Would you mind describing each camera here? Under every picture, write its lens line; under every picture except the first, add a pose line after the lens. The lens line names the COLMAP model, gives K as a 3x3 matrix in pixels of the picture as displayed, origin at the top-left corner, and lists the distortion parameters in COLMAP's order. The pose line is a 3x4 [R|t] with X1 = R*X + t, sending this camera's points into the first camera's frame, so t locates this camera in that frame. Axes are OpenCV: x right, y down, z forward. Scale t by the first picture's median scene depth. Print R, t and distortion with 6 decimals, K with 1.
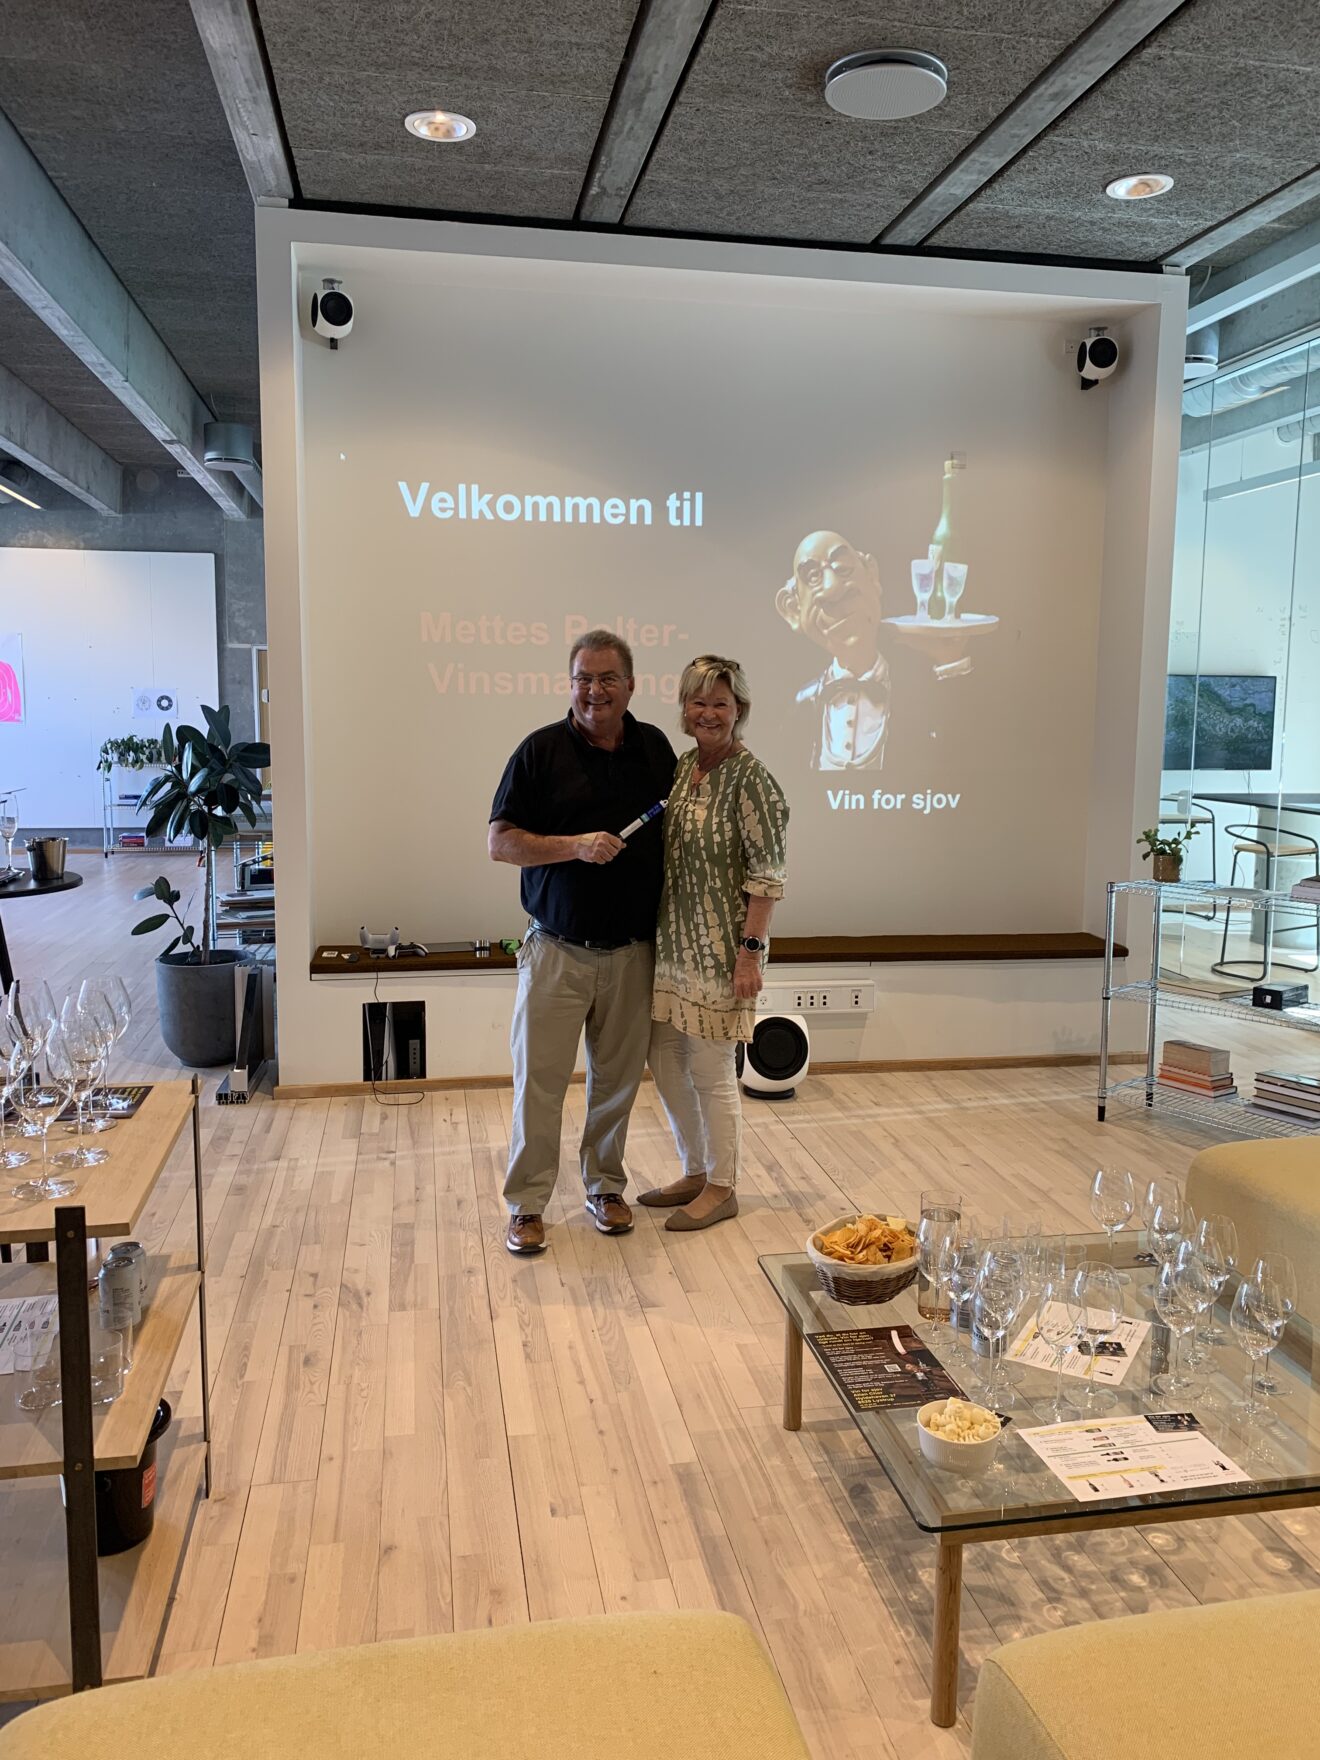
lens RADIAL K [[1360.4, 0, 660.0], [0, 1360.4, 880.0], [0, 0, 1]] dist [0.006414, -0.010428]
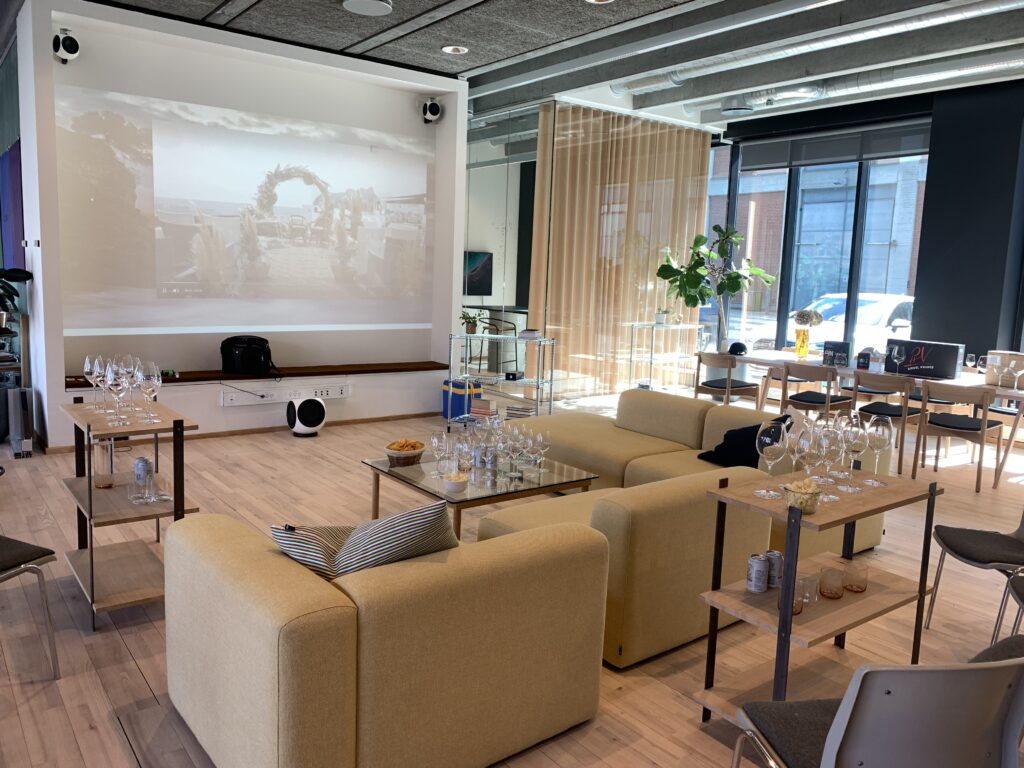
lens RADIAL K [[791.5, 0, 512.0], [0, 791.5, 384.0], [0, 0, 1]] dist [0.006414, -0.010428]
pose [[0.891312, -0.040368, 0.451590, -0.206651], [0.030417, 0.999108, 0.029276, 0.050641], [-0.452369, -0.012358, 0.891745, -0.301299]]
